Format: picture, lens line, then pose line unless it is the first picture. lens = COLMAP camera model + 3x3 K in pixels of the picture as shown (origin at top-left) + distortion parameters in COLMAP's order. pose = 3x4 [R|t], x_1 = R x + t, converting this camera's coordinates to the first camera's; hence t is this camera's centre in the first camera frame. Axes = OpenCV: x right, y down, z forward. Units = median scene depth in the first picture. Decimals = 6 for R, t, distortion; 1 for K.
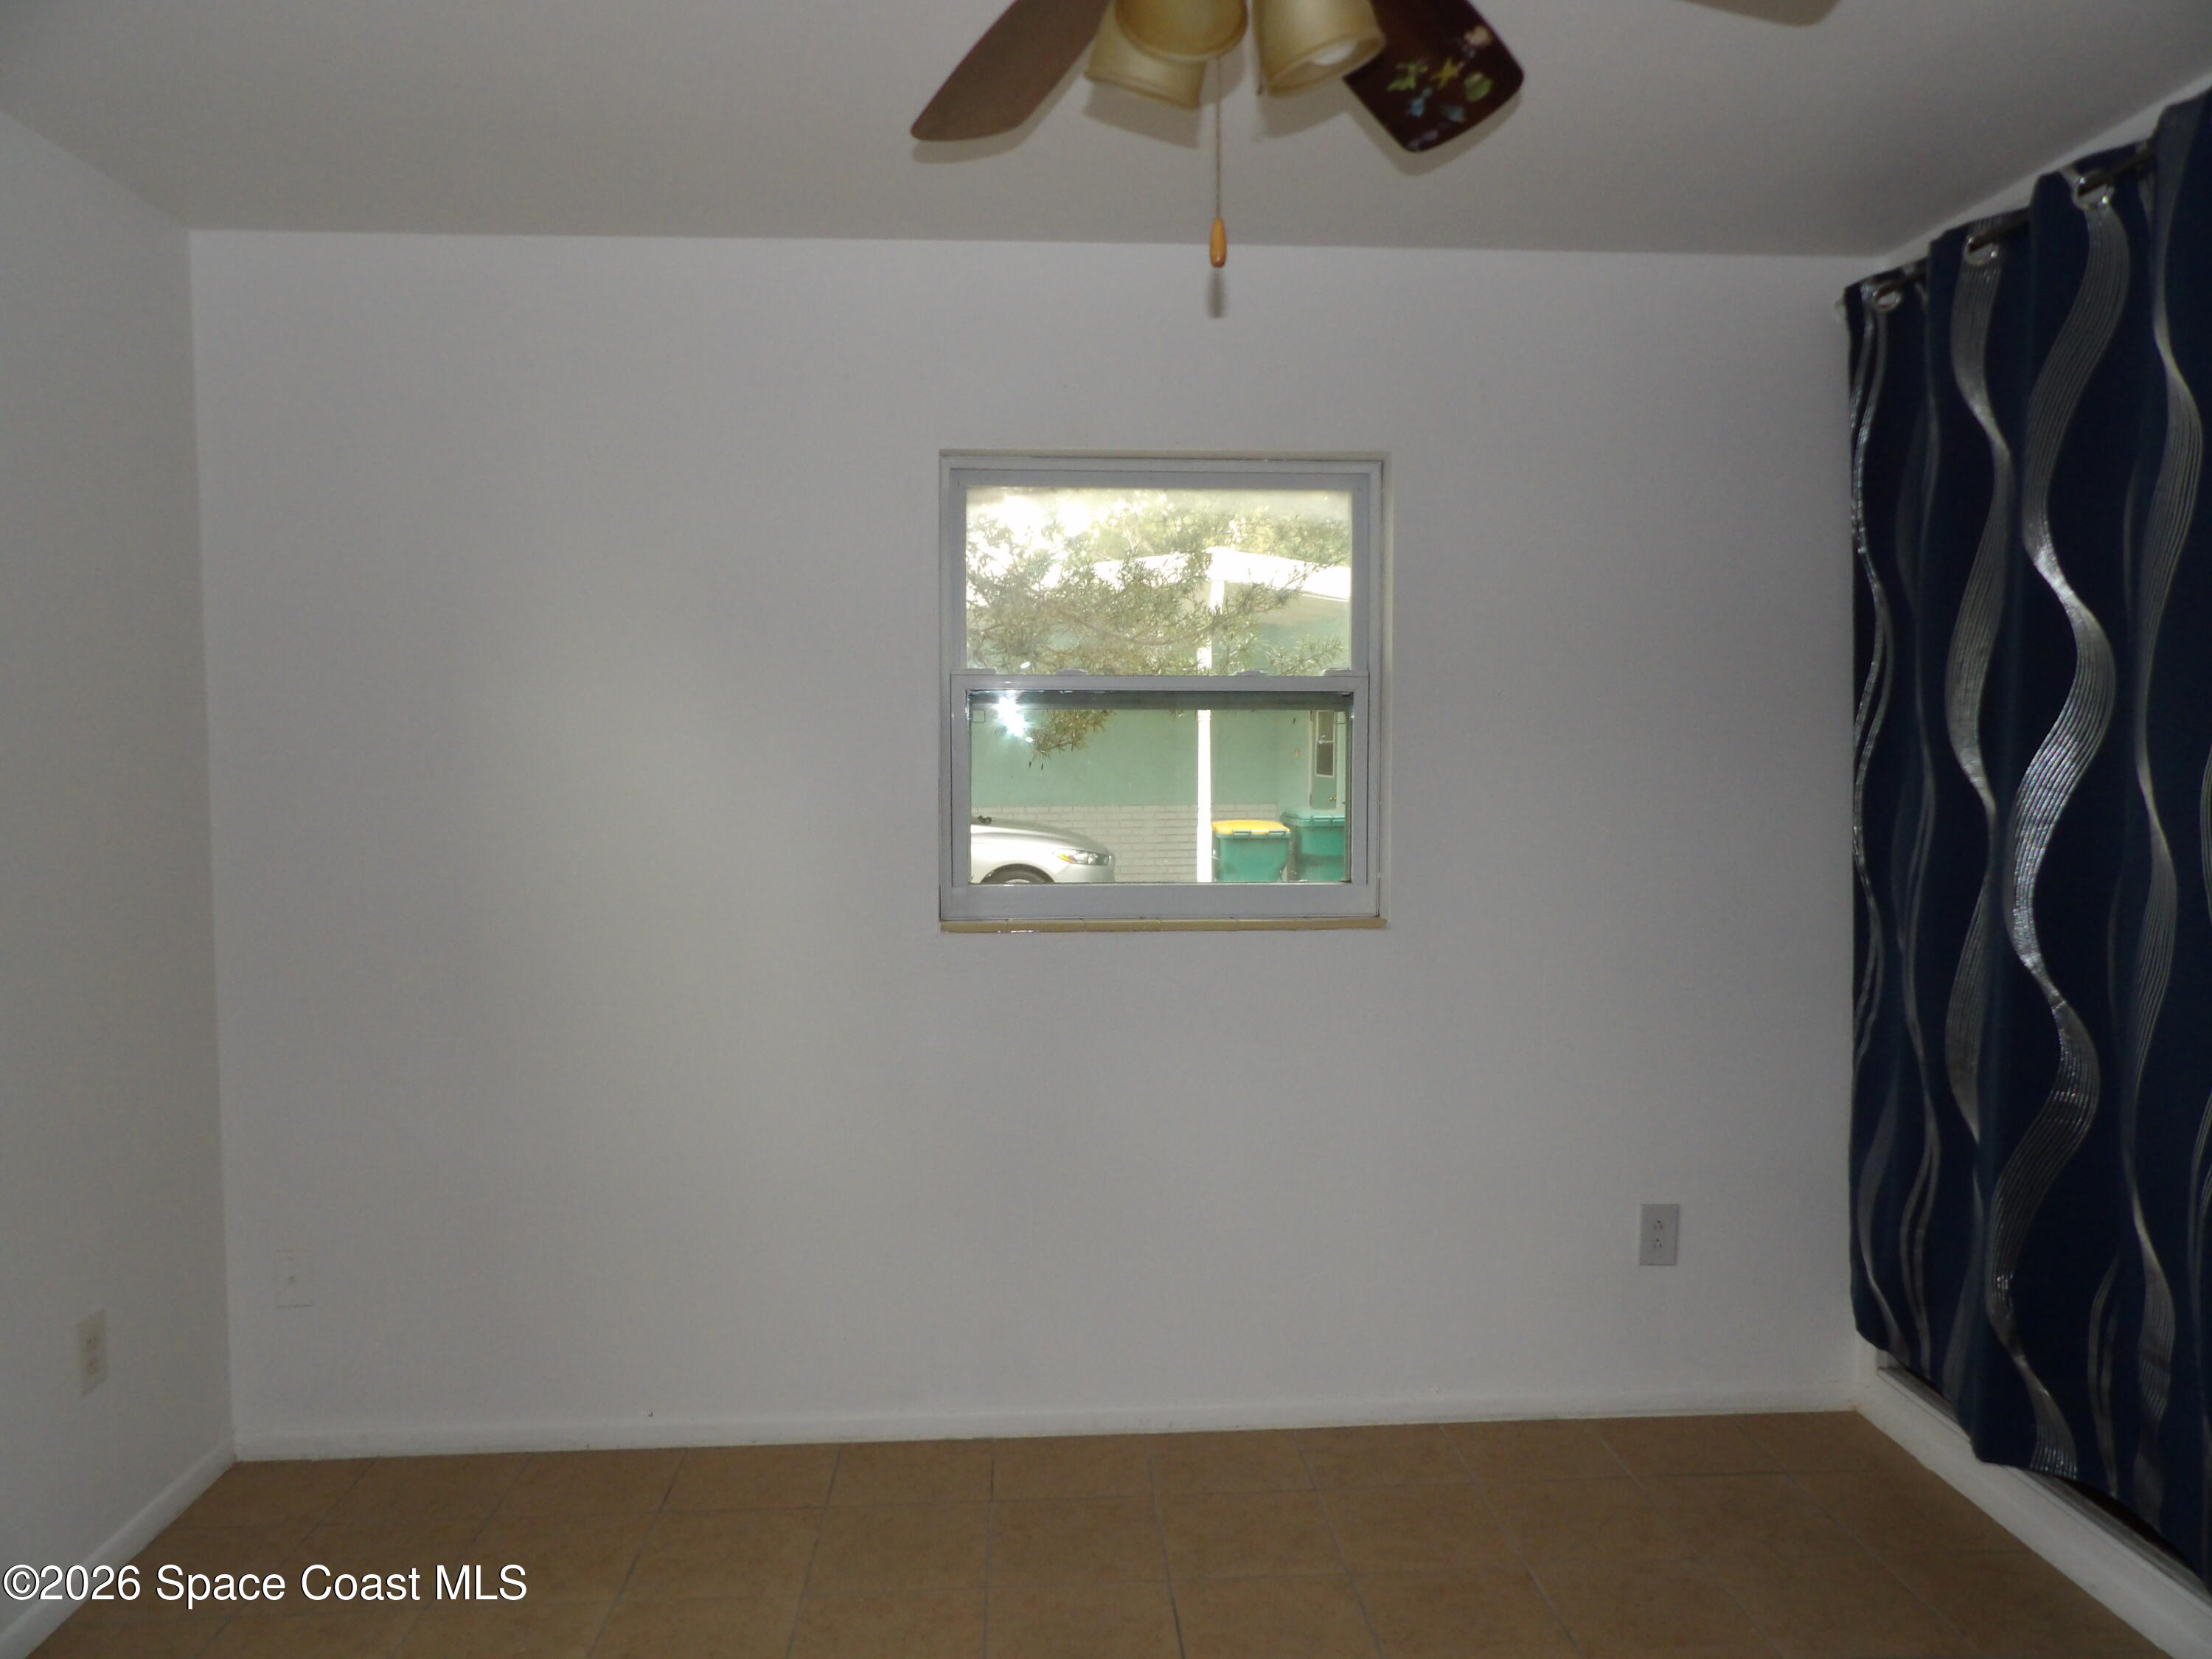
lens RADIAL K [[1579.7, 0, 1121.7], [0, 1579.7, 823.3], [0, 0, 1]] dist [-0.009589, 0.023466]
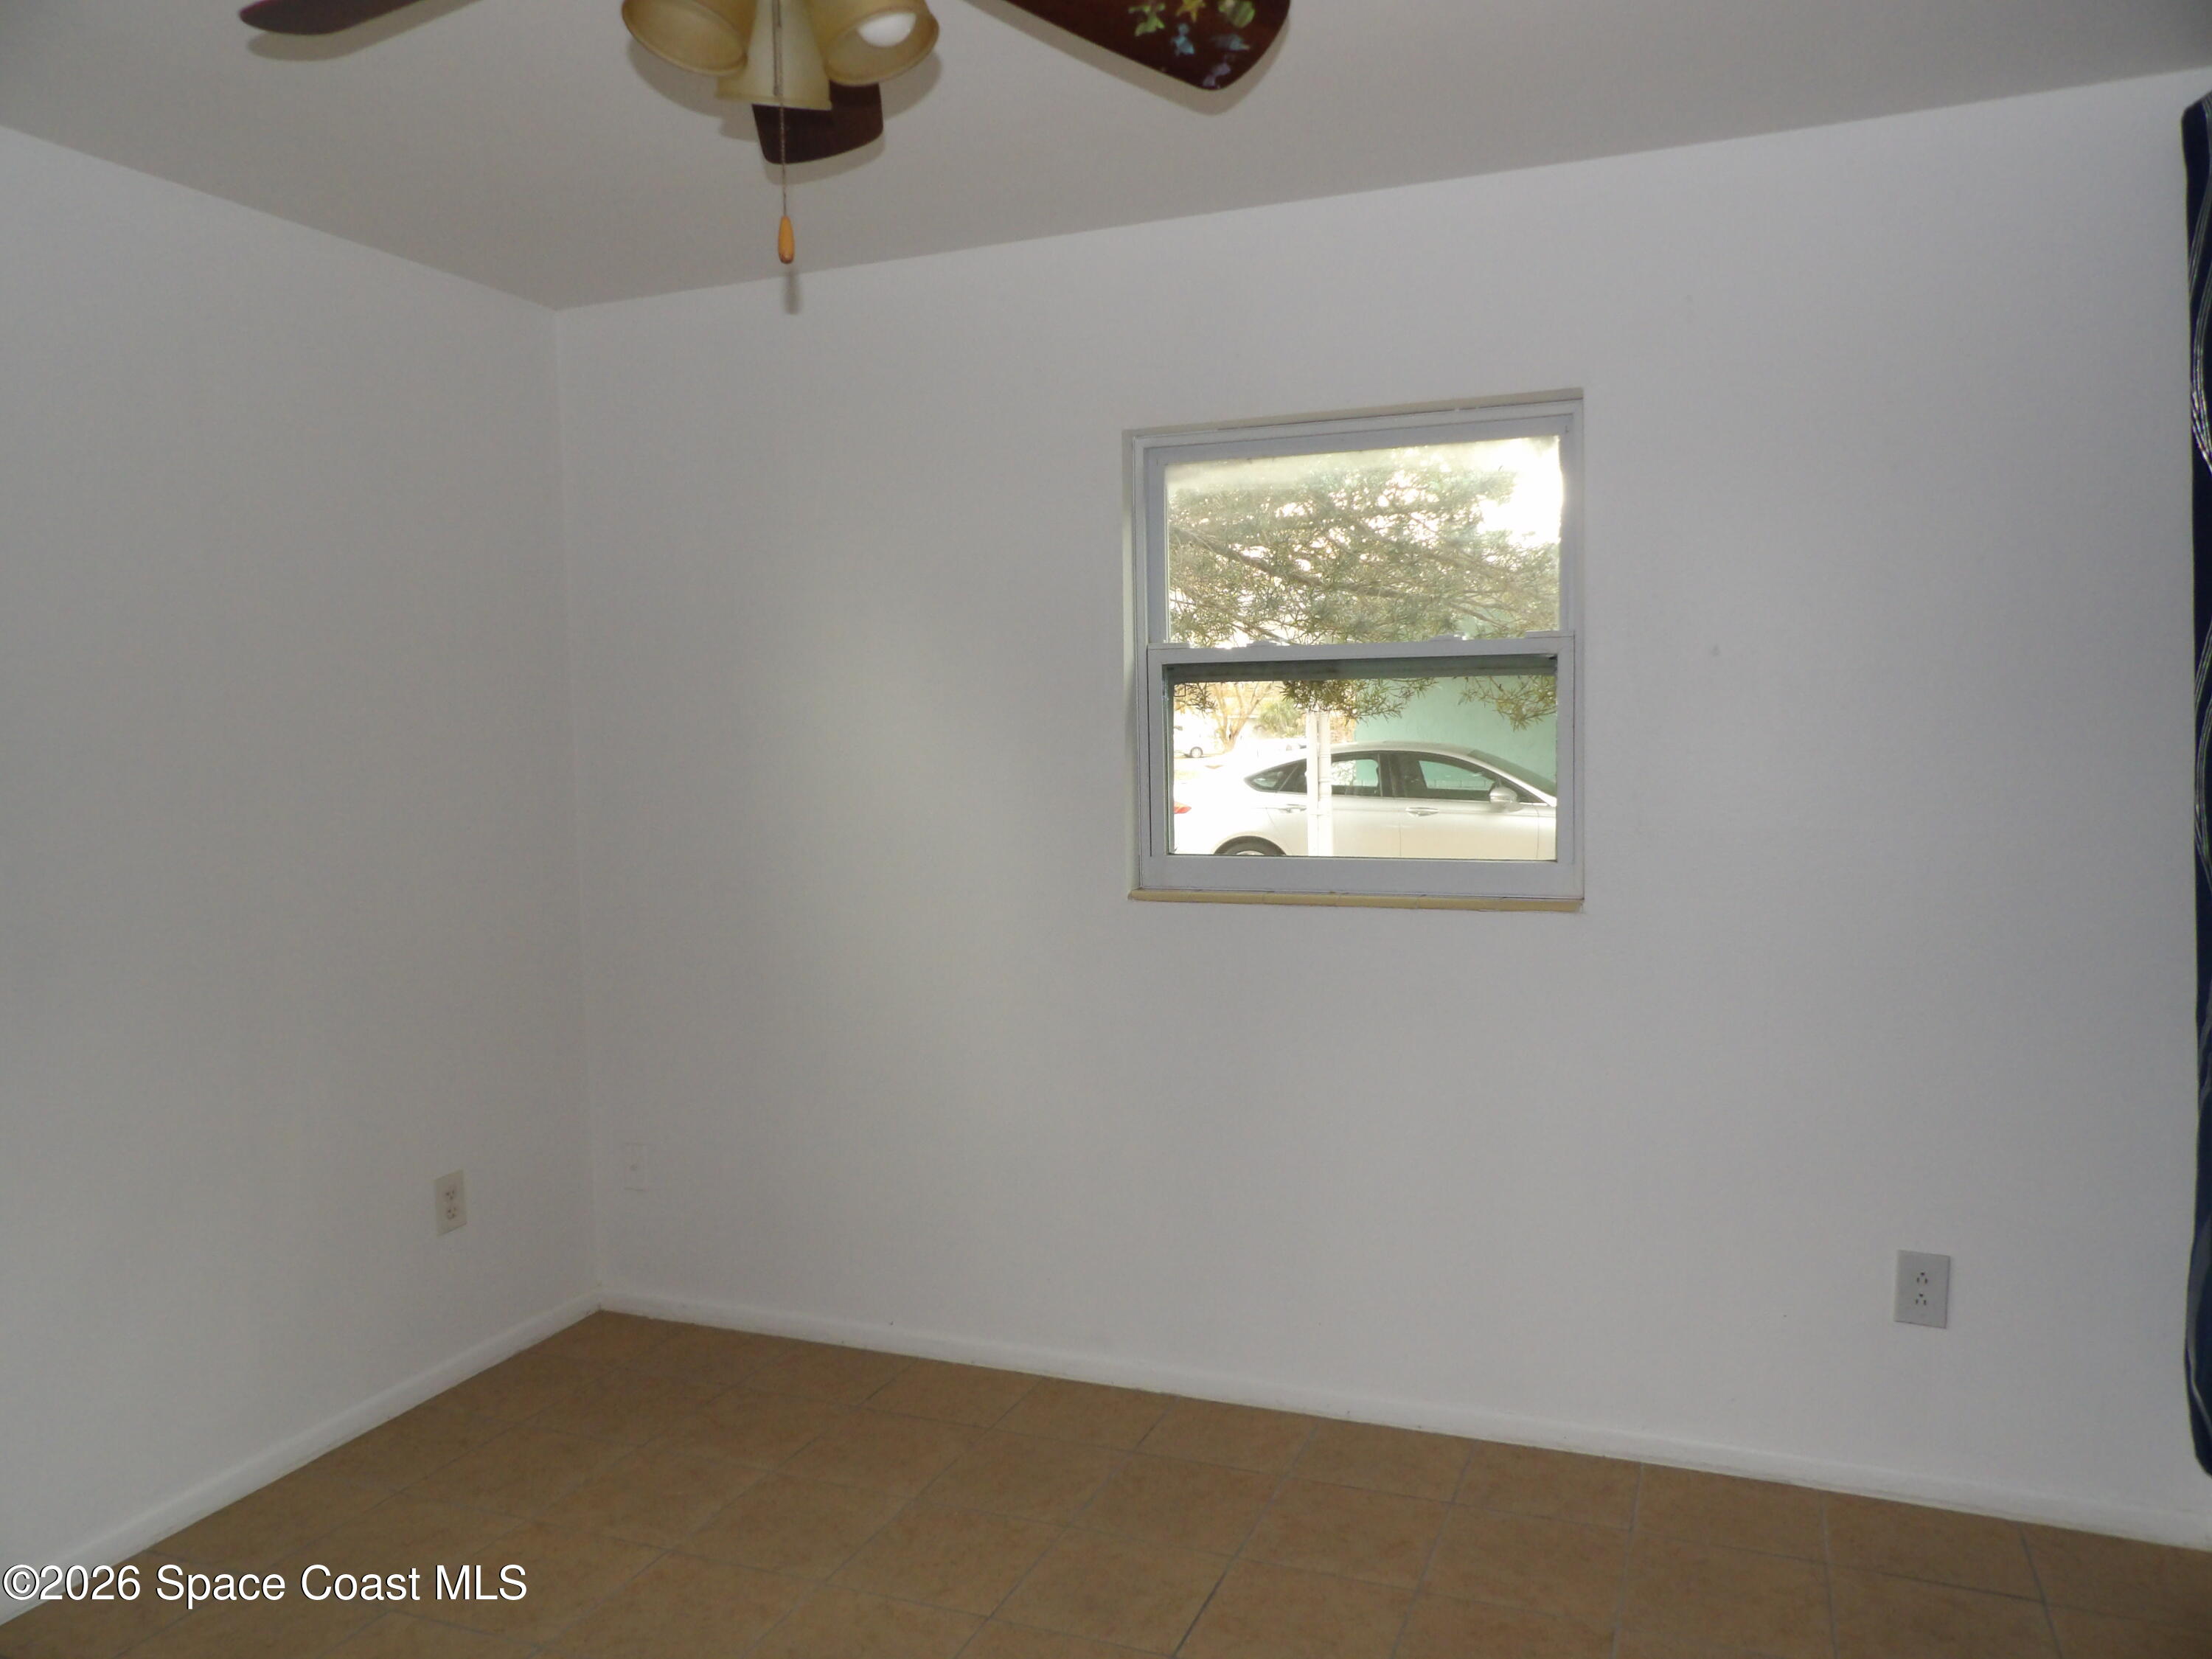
lens RADIAL K [[1579.7, 0, 1118.3], [0, 1579.7, 828.5], [0, 0, 1]] dist [-0.009589, 0.023466]
pose [[0.903858, 0.014275, -0.427594, 0.313911], [-0.004876, 0.999722, 0.023067, -0.001941], [0.427805, -0.018764, 0.903676, 0.063338]]
